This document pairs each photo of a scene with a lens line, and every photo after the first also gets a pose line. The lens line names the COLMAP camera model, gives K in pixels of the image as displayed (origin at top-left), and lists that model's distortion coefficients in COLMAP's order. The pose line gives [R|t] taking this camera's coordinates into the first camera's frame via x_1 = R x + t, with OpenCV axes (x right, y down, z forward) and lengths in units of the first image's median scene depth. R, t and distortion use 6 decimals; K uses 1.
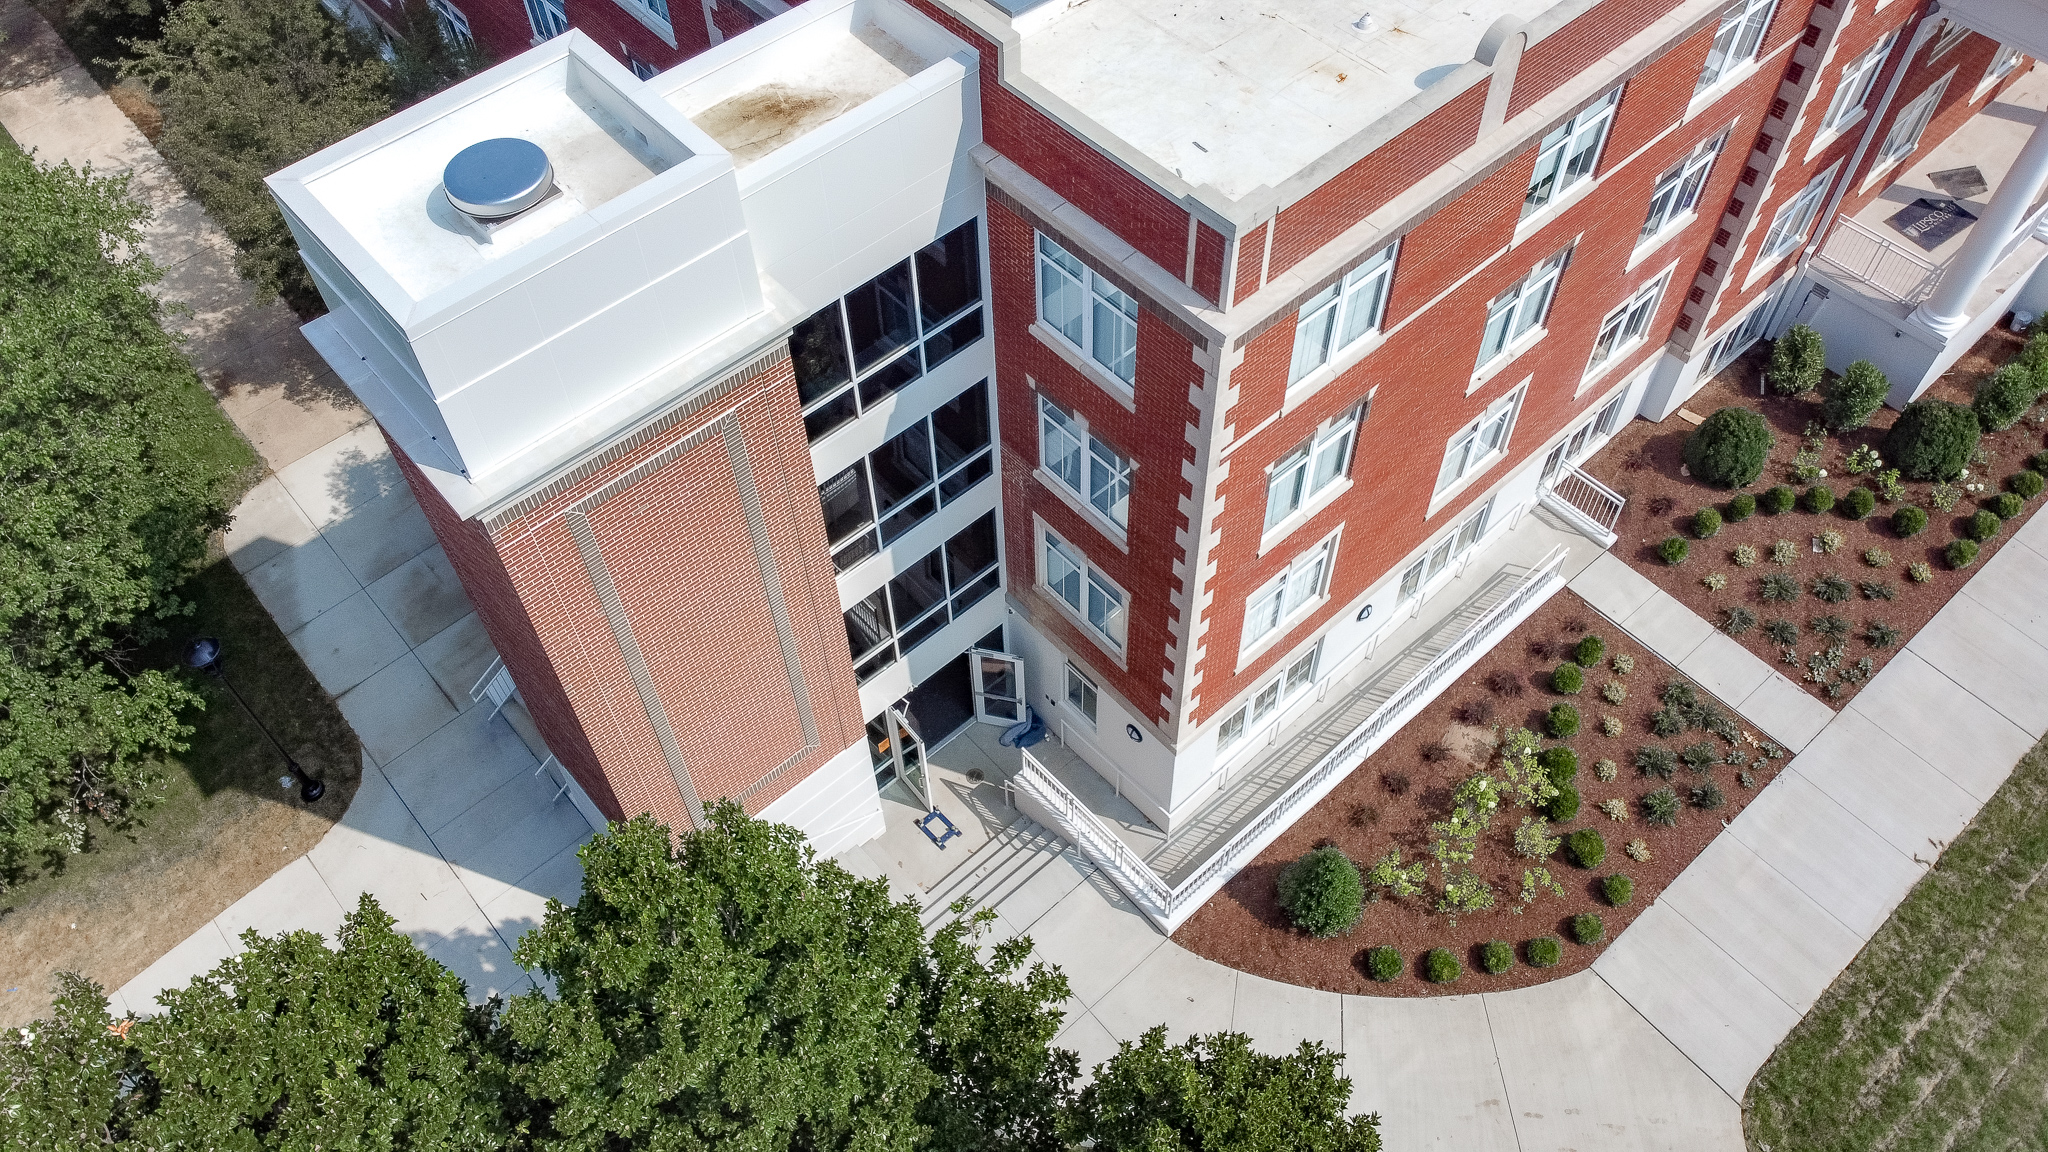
lens RADIAL K [[1548.7, 0, 1024.0], [0, 1548.7, 576.0], [0, 0, 1]] dist [0.003533, -0.000203]
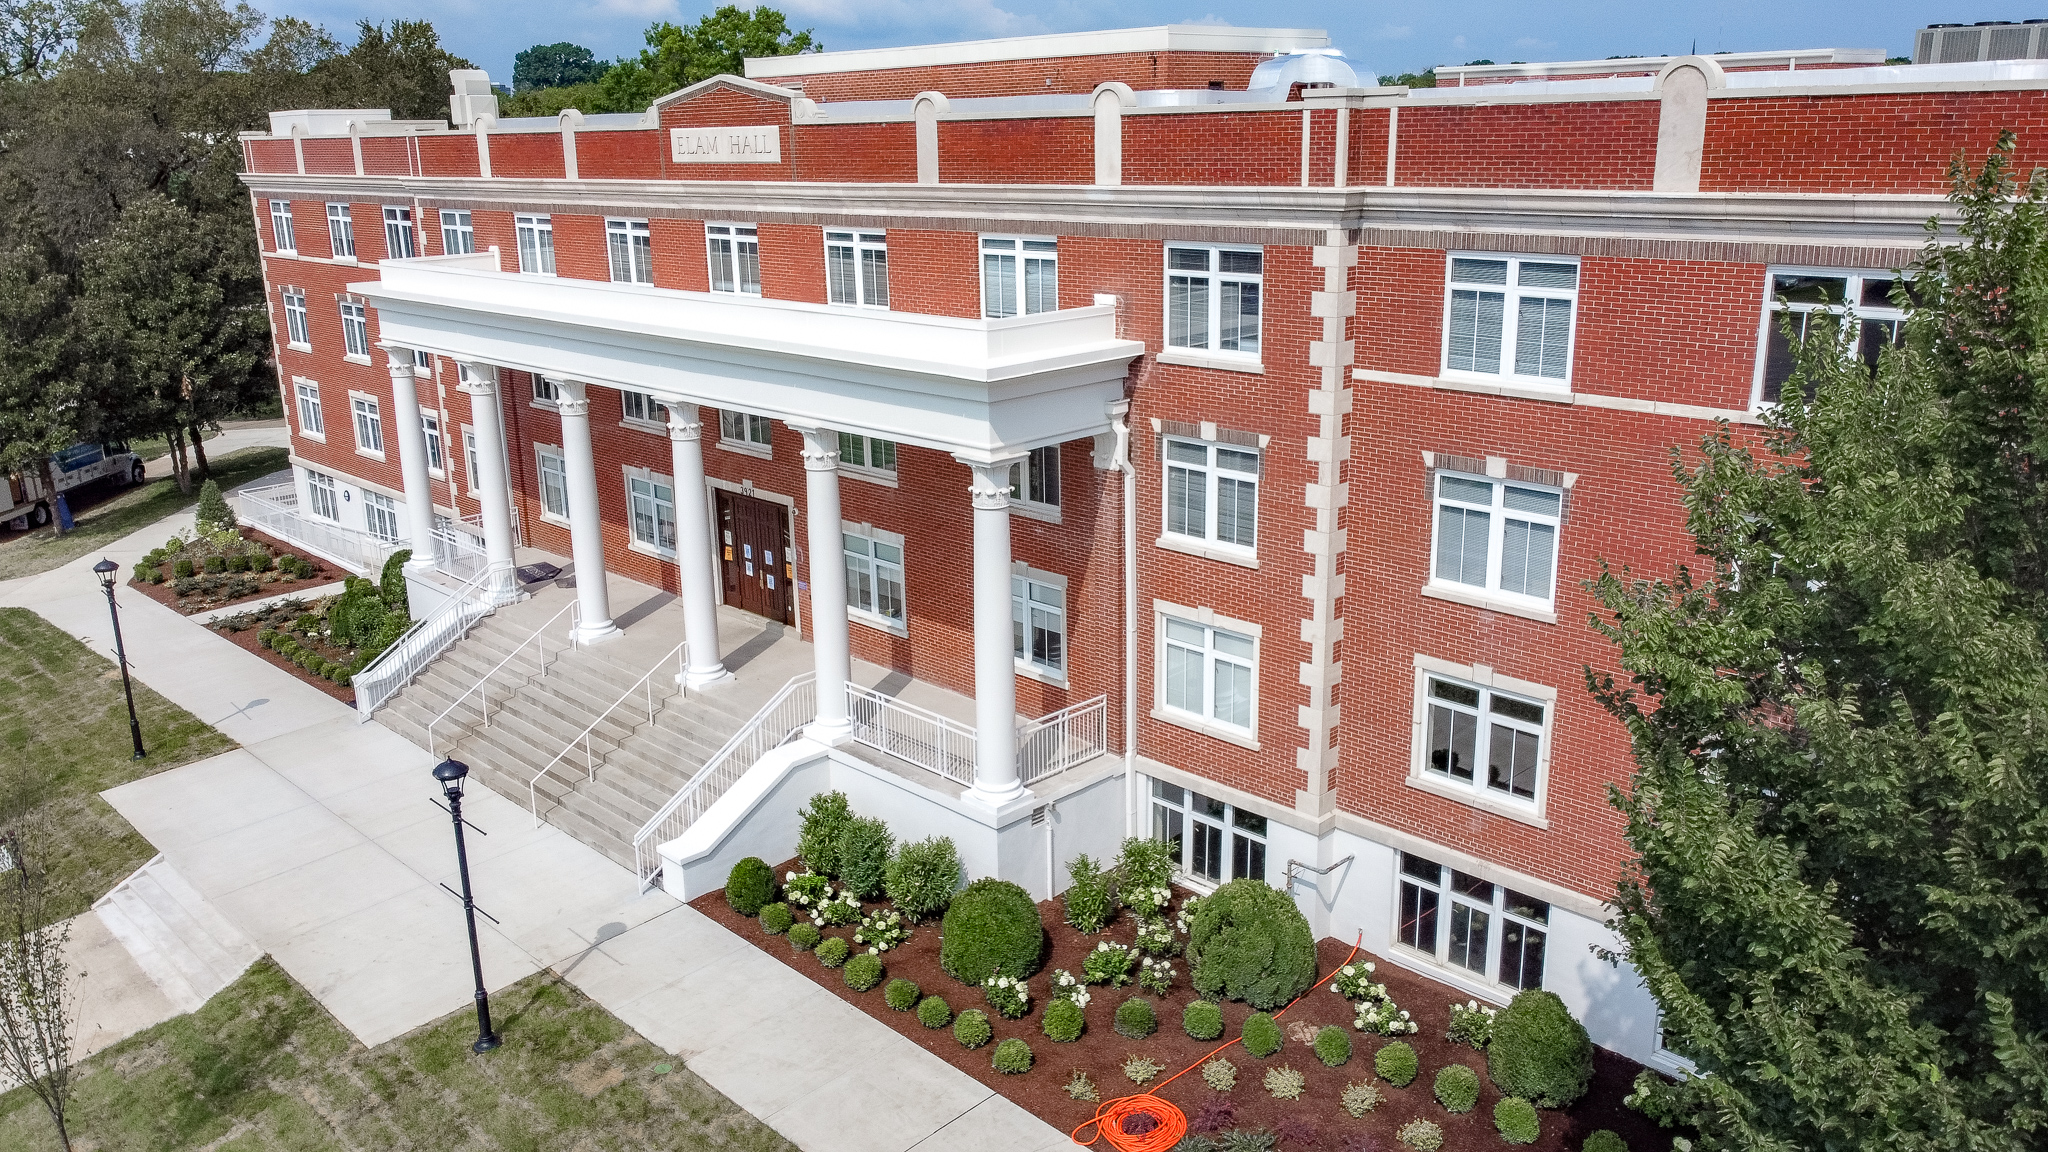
lens RADIAL K [[1548.7, 0, 1024.0], [0, 1548.7, 576.0], [0, 0, 1]] dist [0.003533, -0.000203]
pose [[0.055145, 0.298058, -0.952953, 2.005639], [-0.789501, 0.597302, 0.141134, -0.792875], [0.611267, 0.744575, 0.268256, 1.040304]]
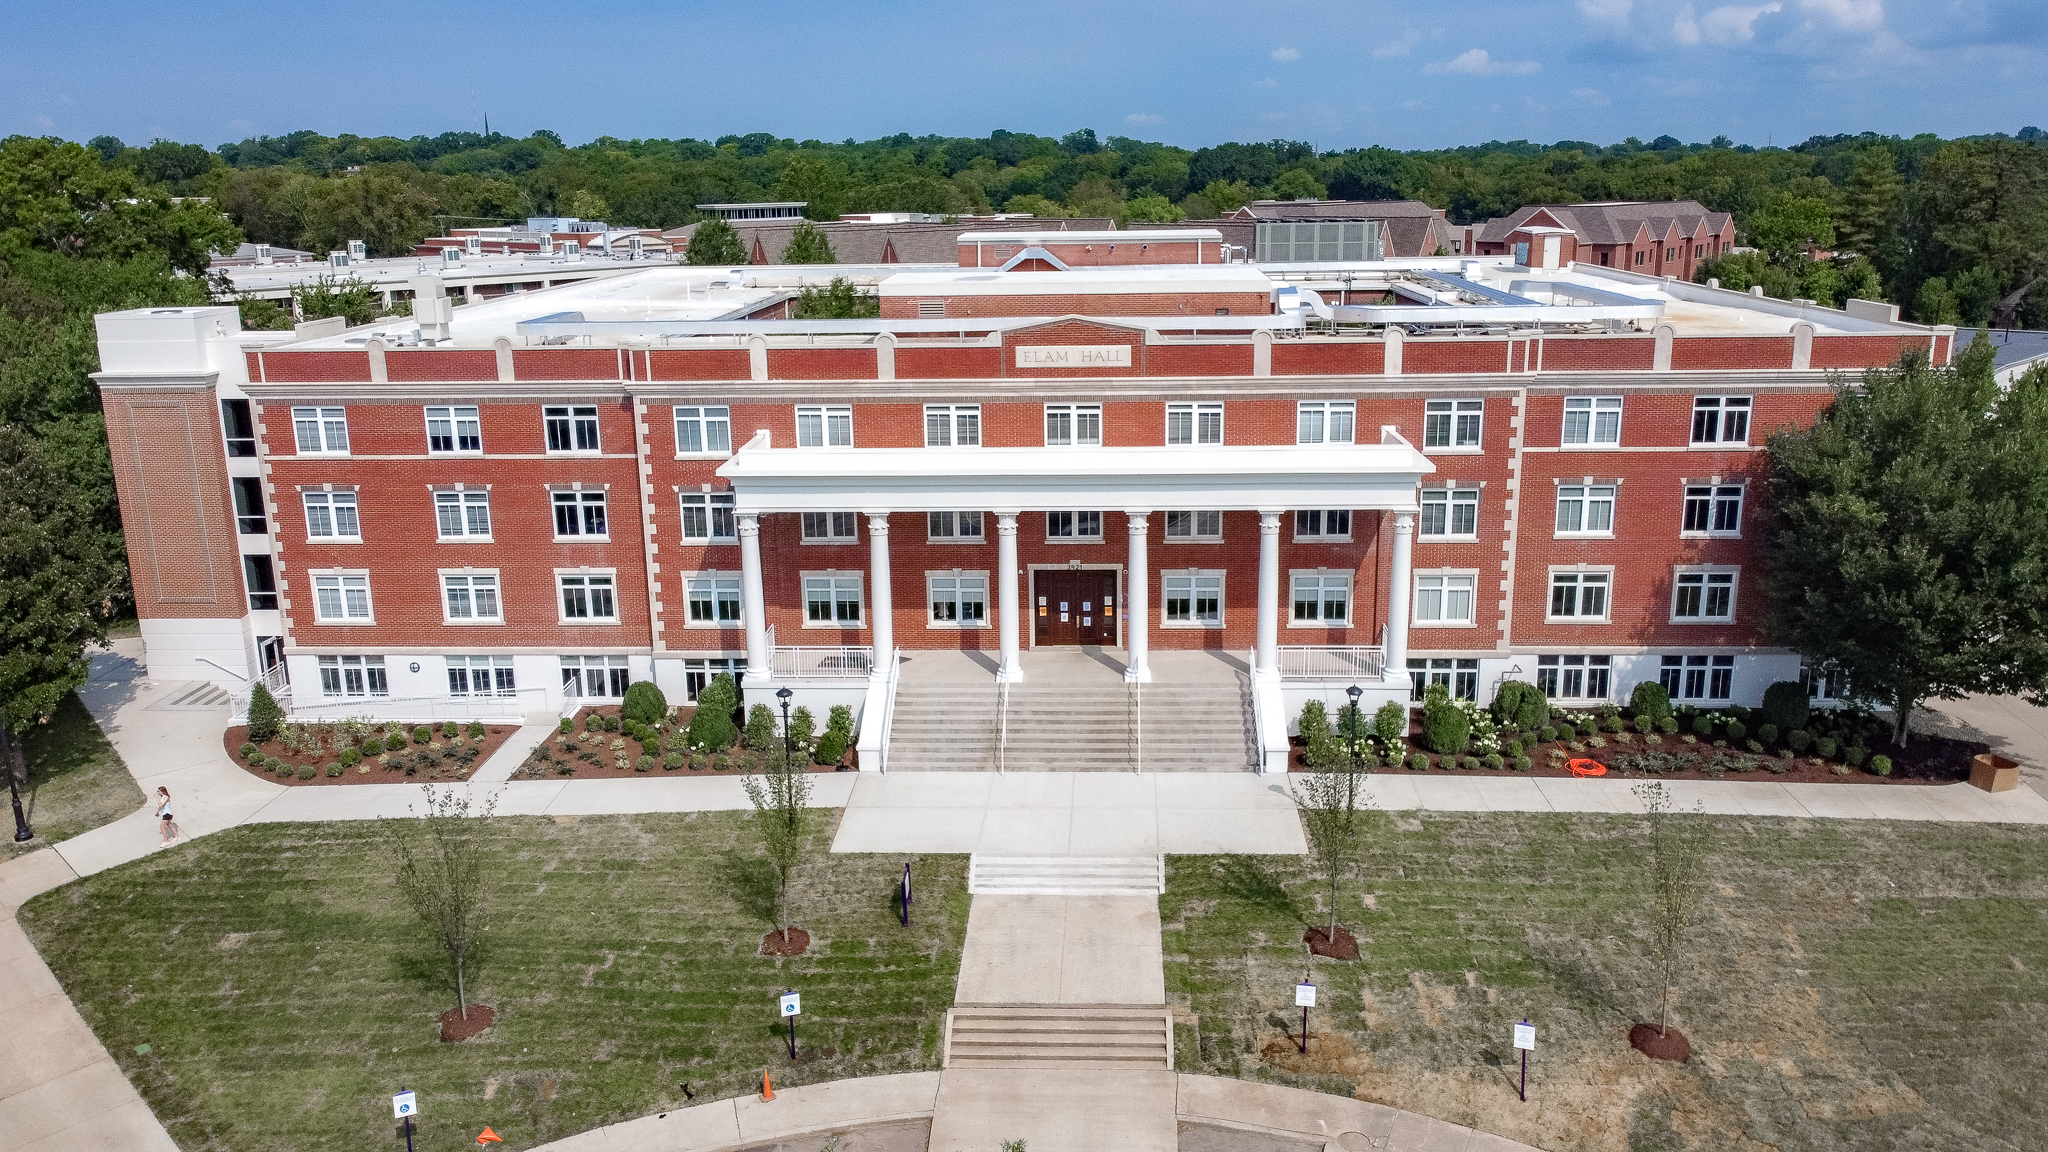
lens RADIAL K [[1548.7, 0, 1024.0], [0, 1548.7, 576.0], [0, 0, 1]] dist [0.003533, -0.000203]
pose [[0.716910, 0.188692, -0.671145, 2.066586], [-0.560671, 0.728202, -0.394169, 0.280408], [0.414352, 0.658876, 0.627849, -0.013064]]
